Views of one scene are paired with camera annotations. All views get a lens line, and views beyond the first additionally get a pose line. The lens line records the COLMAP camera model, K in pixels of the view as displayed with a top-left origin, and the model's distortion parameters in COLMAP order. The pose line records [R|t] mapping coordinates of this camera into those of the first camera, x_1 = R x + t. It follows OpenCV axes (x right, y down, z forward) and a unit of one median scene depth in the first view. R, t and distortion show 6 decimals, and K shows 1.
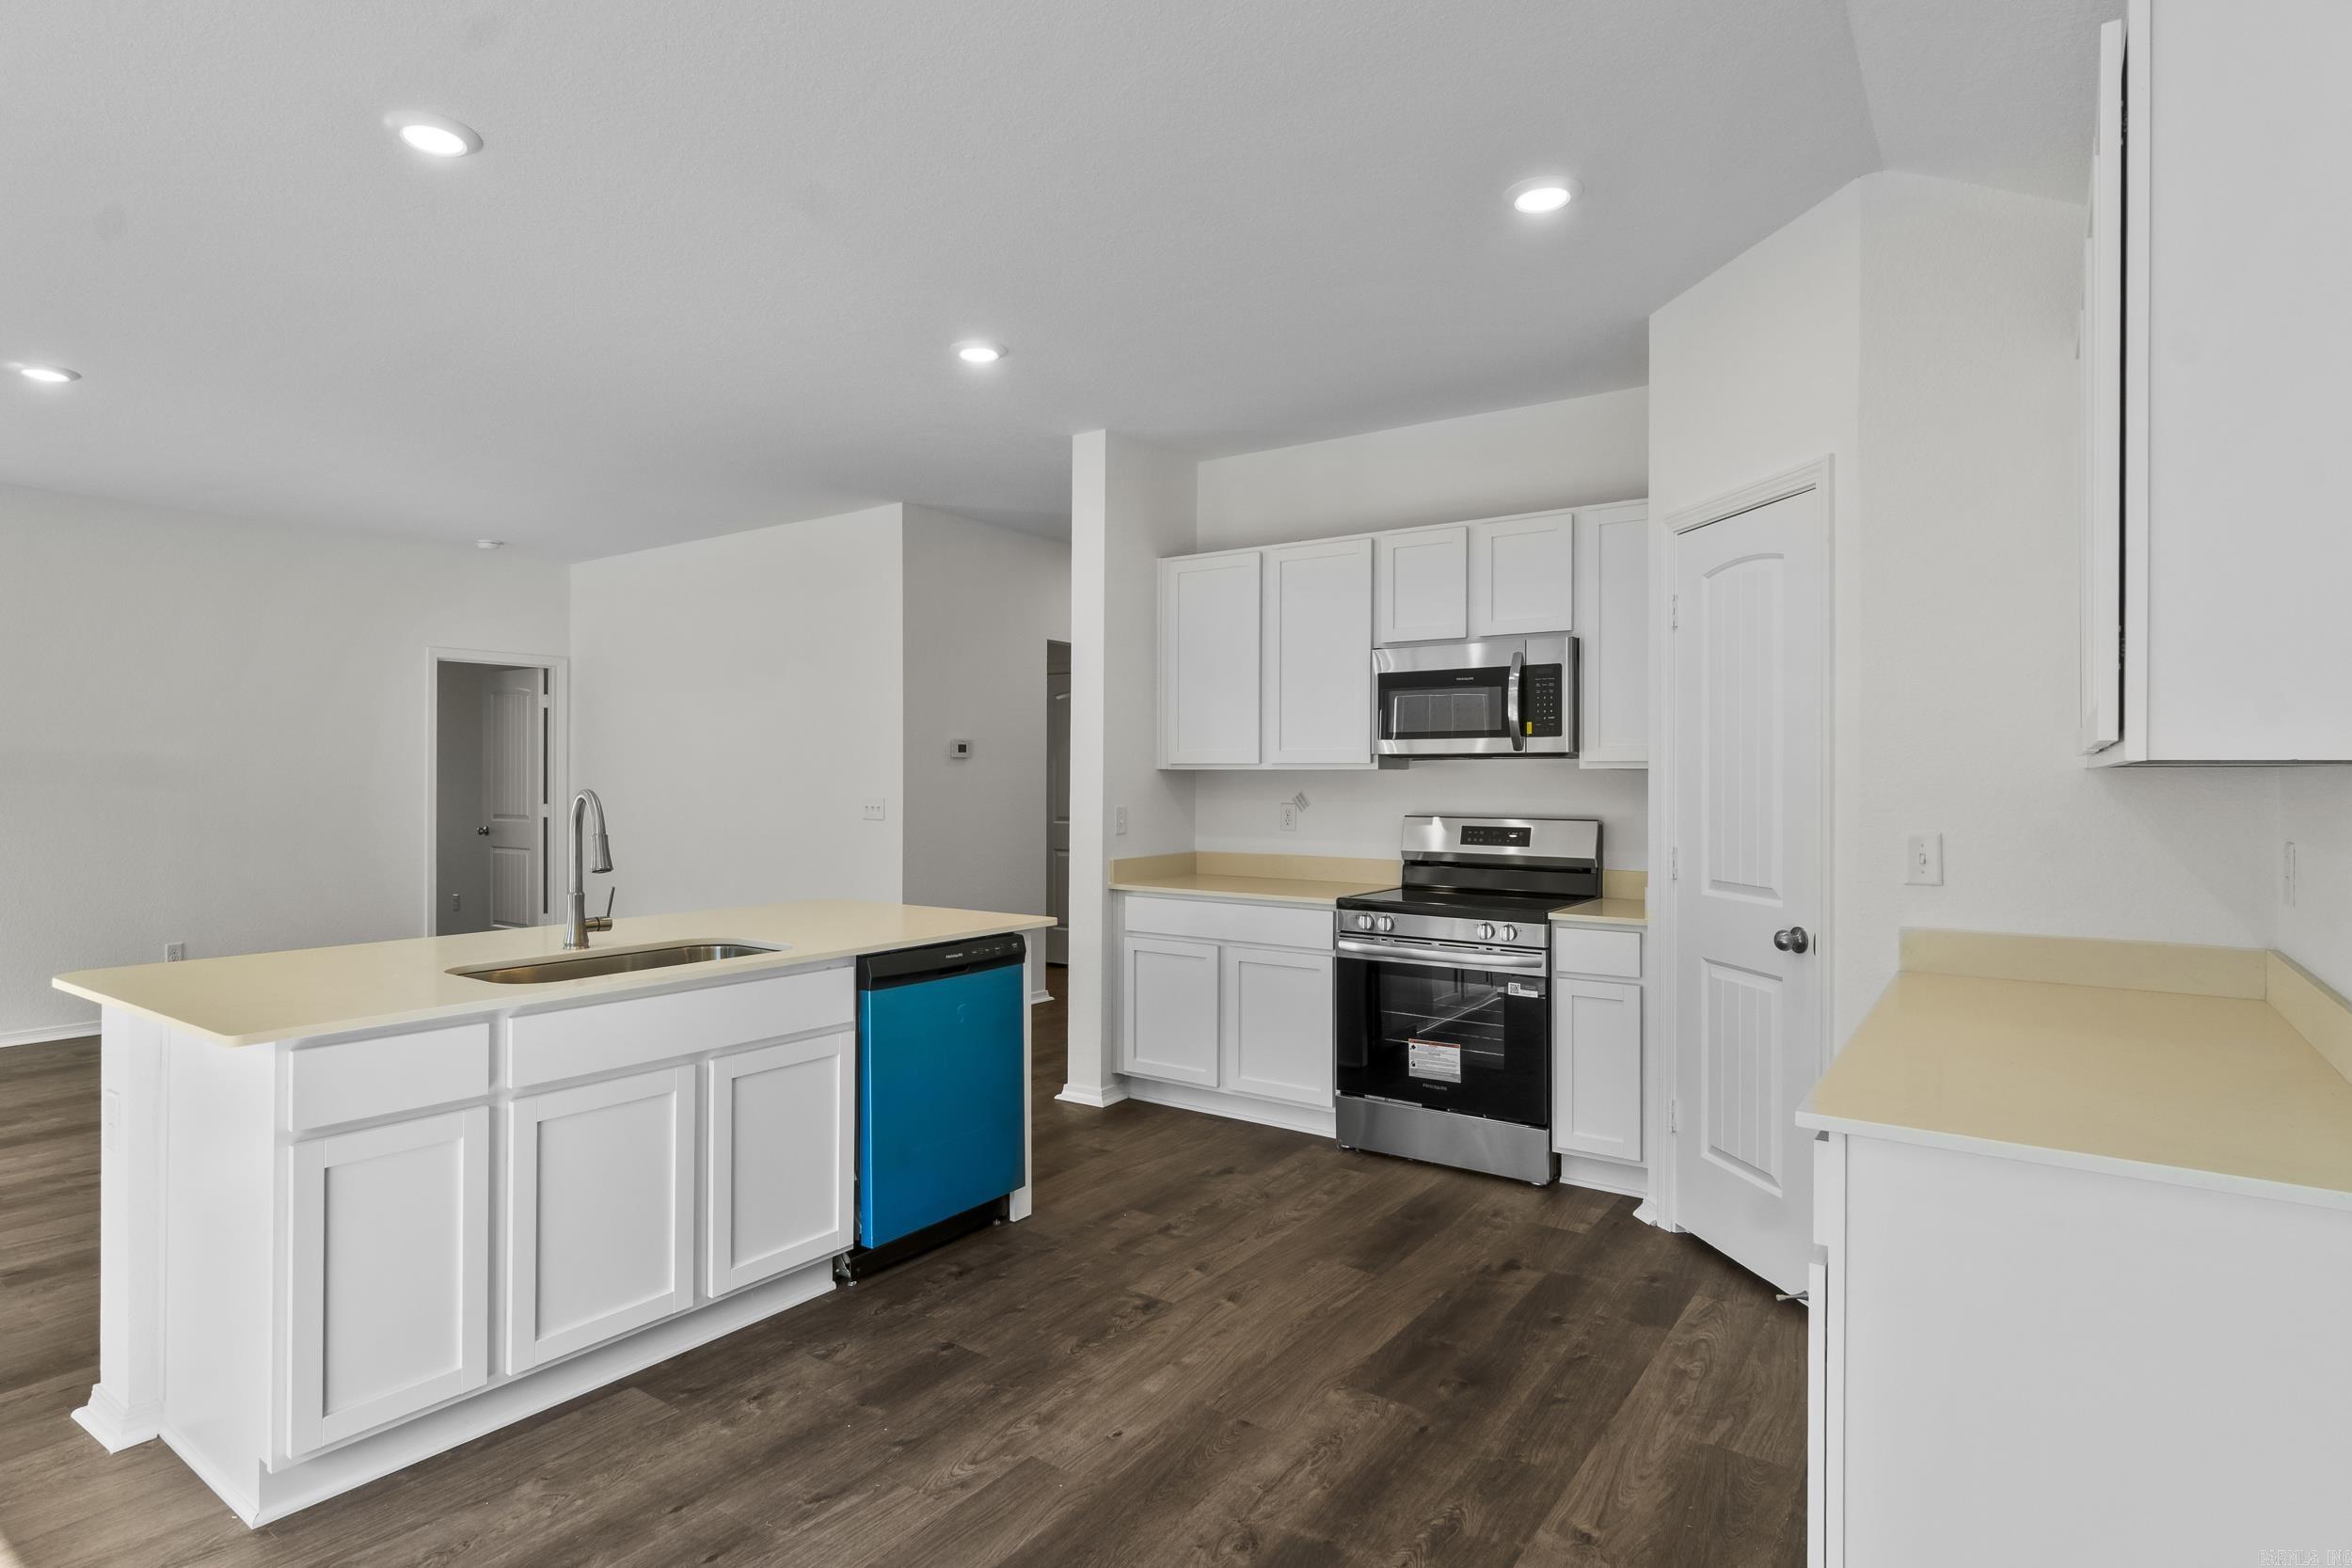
lens RADIAL K [[1229.3, 0, 1148.1], [0, 1229.3, 773.4], [0, 0, 1]] dist [-0.002068, -0.000040]
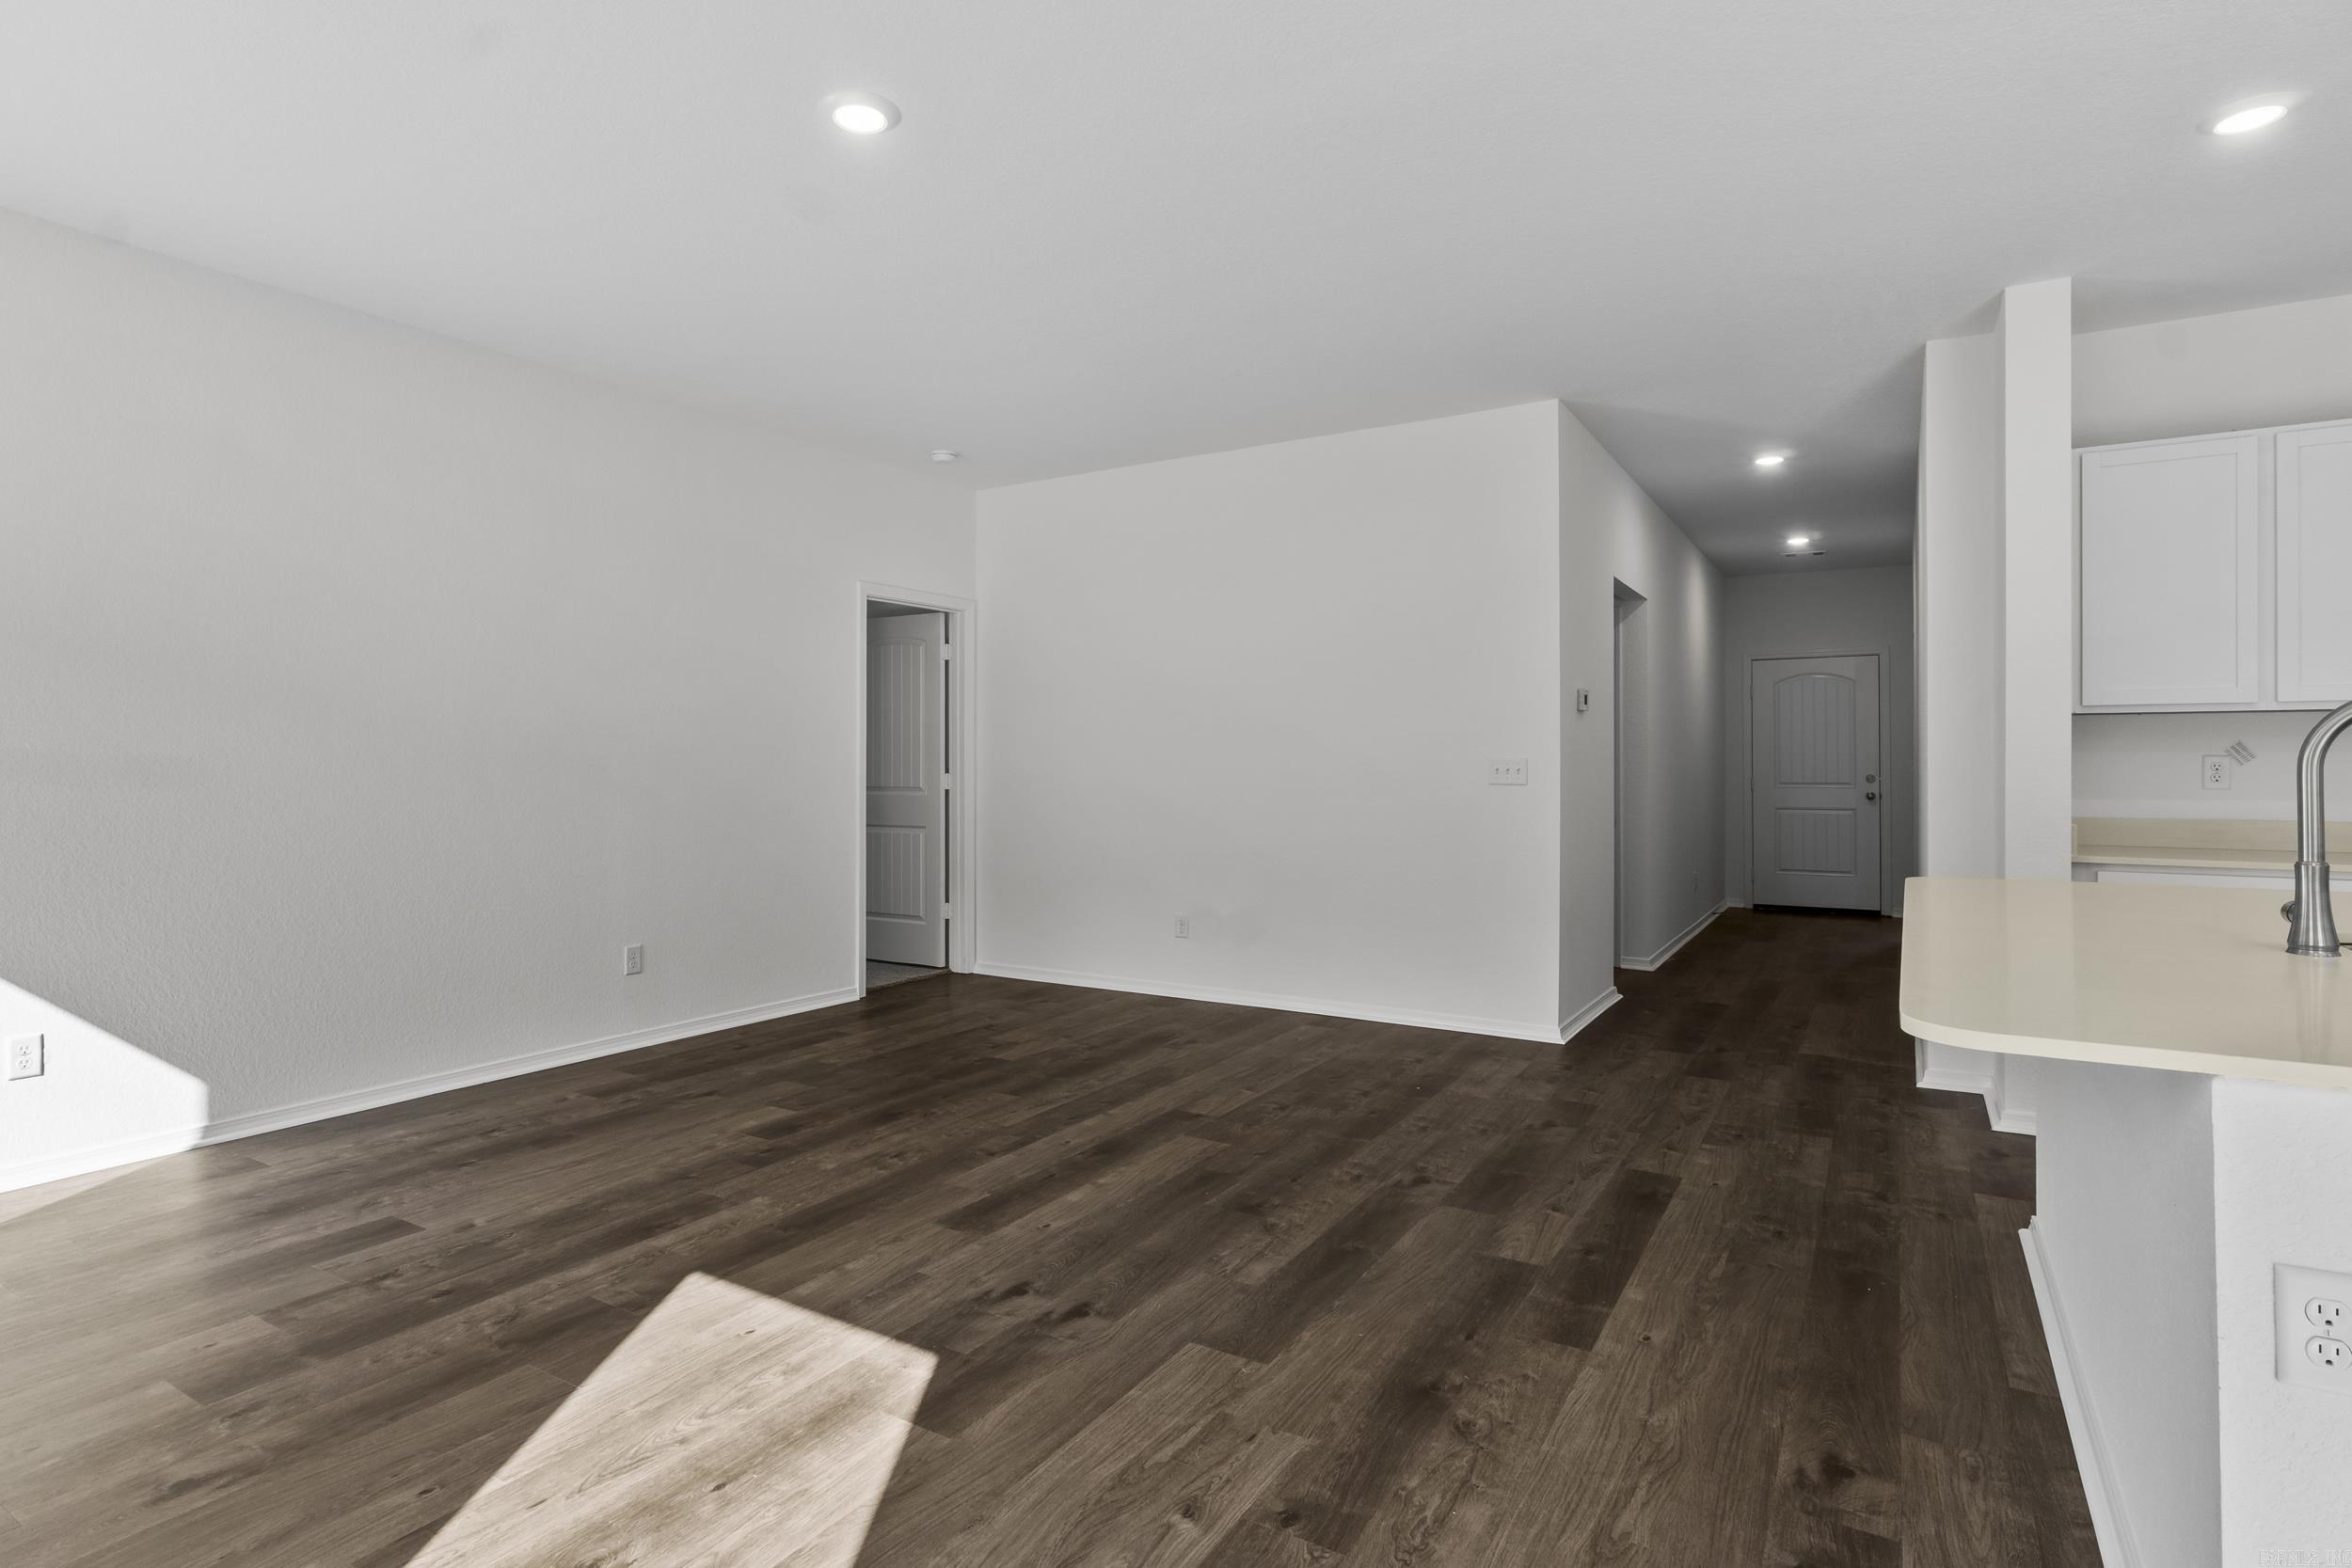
lens RADIAL K [[1195.0, 0, 1144.1], [0, 1195.0, 751.8], [0, 0, 1]] dist [-0.008745, -0.000335]
pose [[0.997834, -0.001527, 0.065757, -0.859268], [0.002119, 0.999958, -0.008937, 0.037074], [-0.065741, 0.009057, 0.997796, 0.361619]]
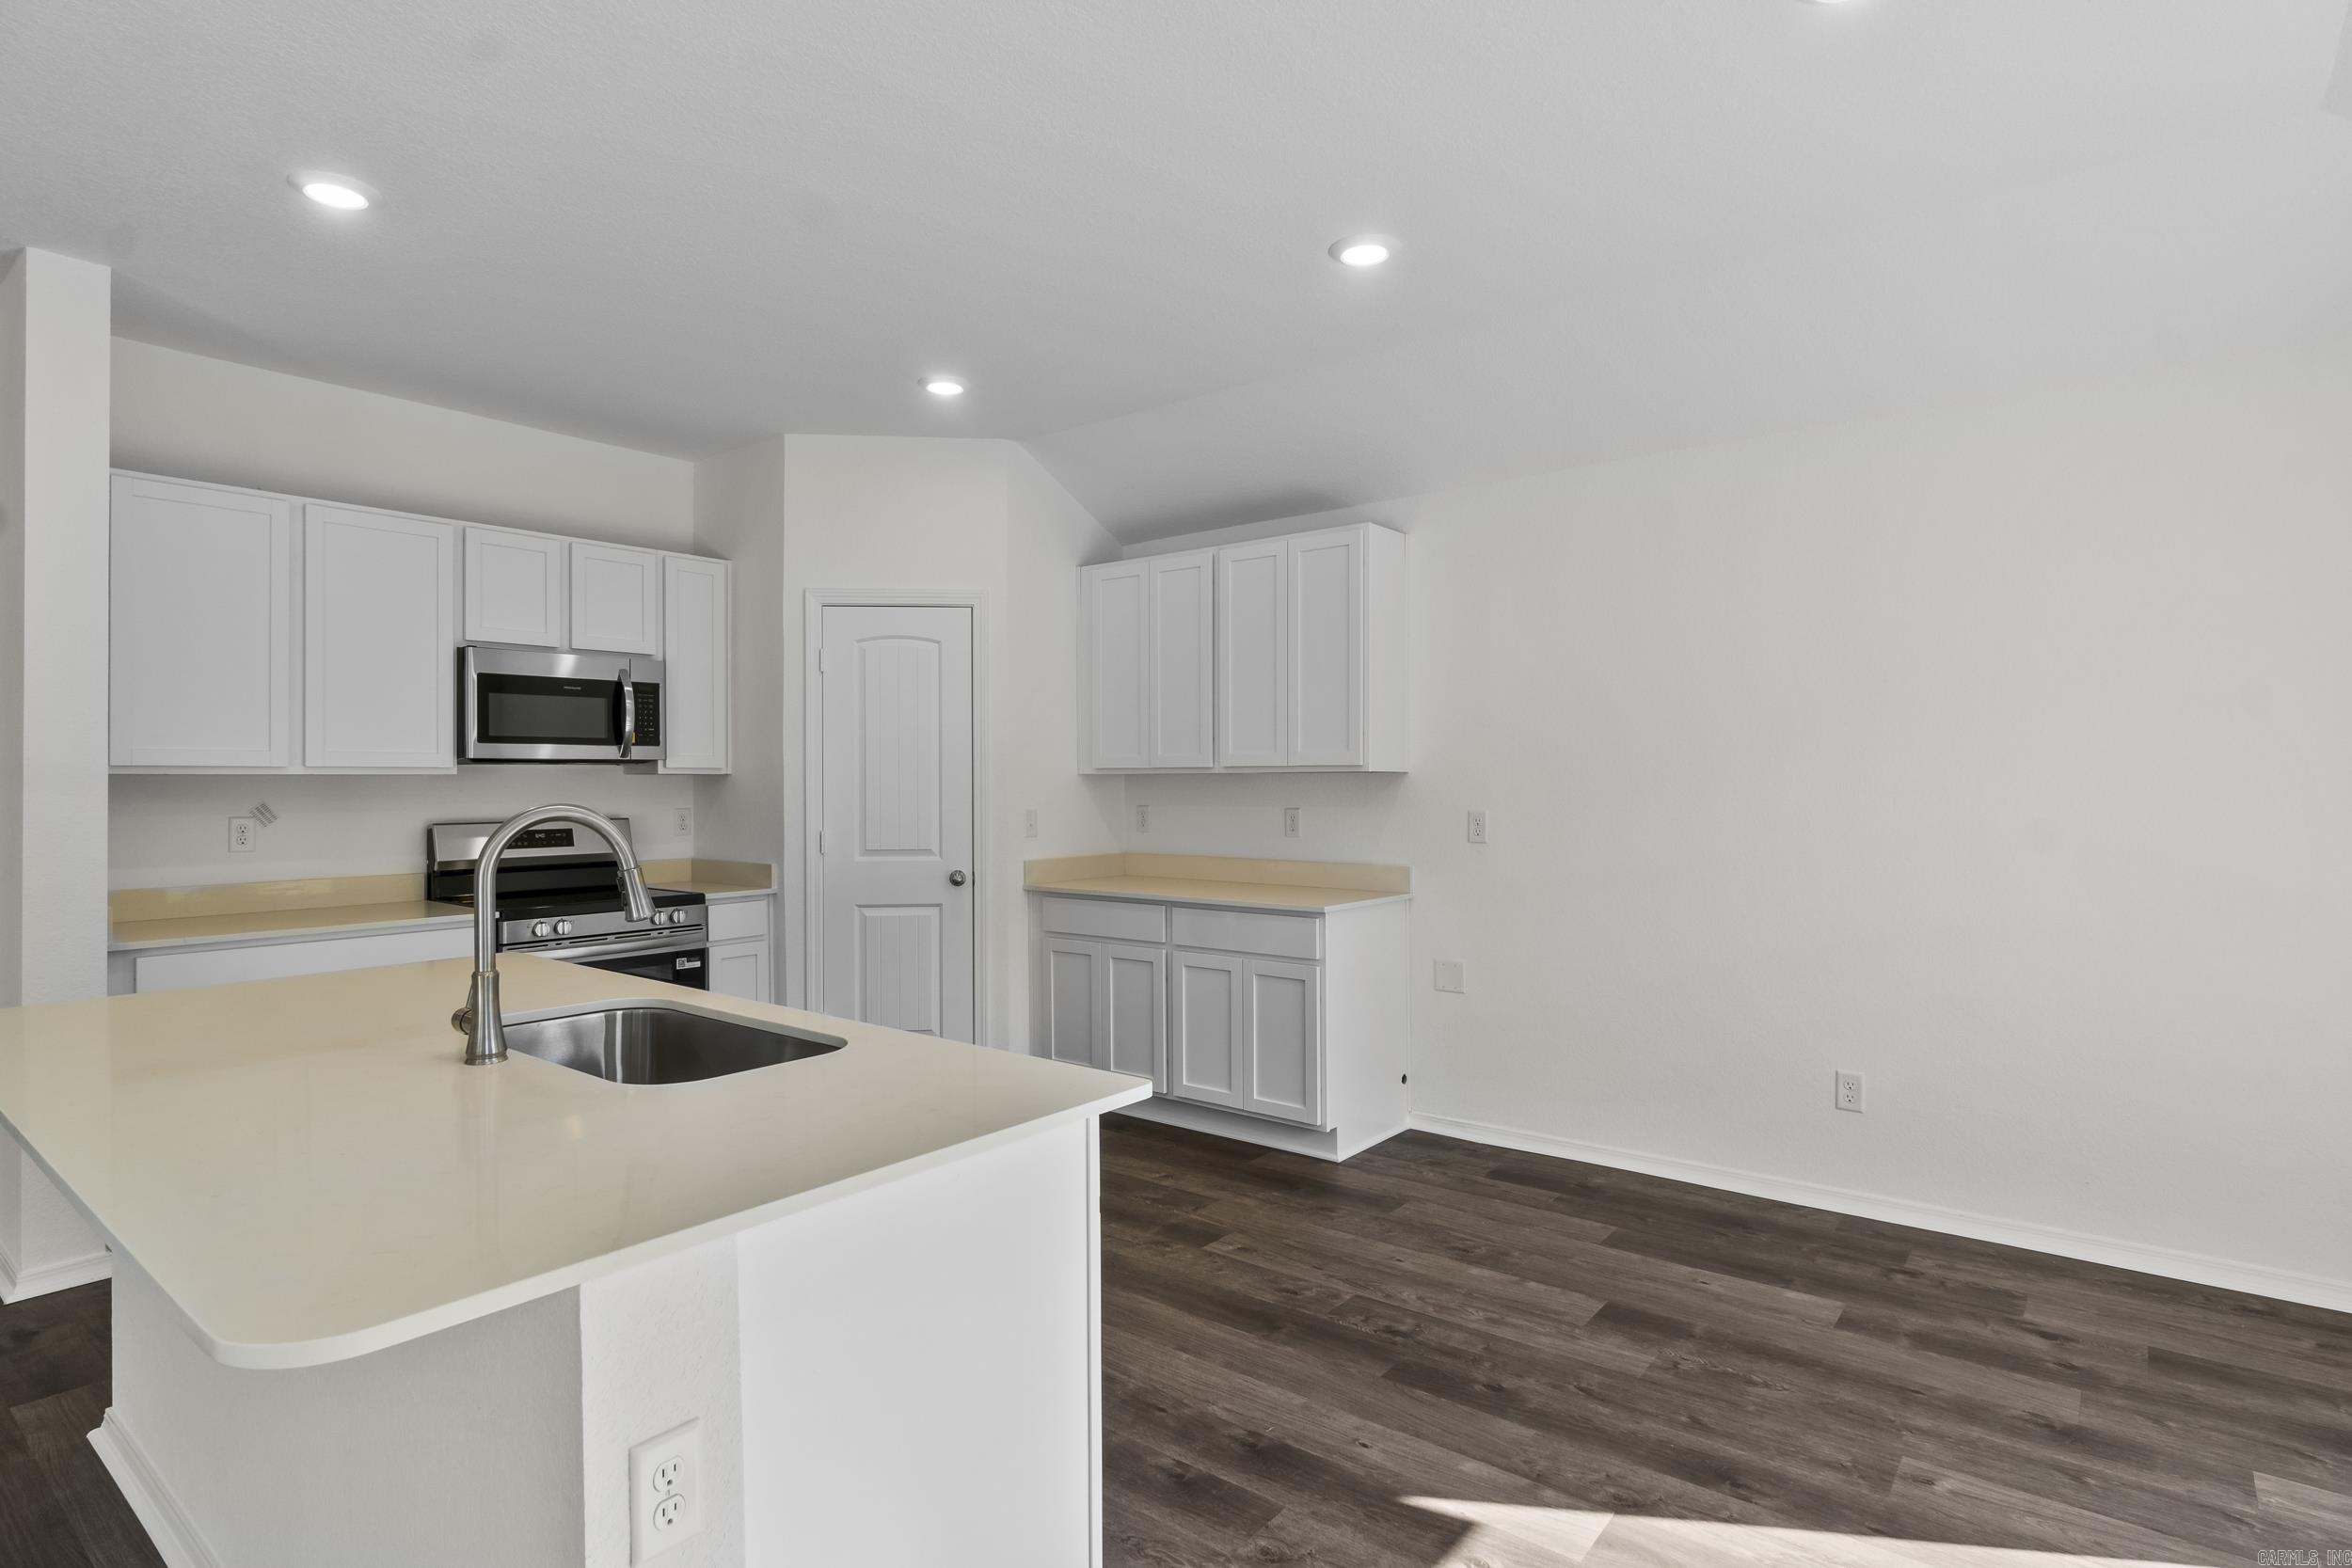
lens RADIAL K [[1218.8, 0, 1158.5], [0, 1218.8, 777.2], [0, 0, 1]] dist [-0.003094, 0.000715]
pose [[0.058252, -0.001473, 0.998301, -0.845611], [0.002176, 0.999997, 0.001348, -0.001193], [-0.998300, 0.002093, 0.058255, 0.495162]]
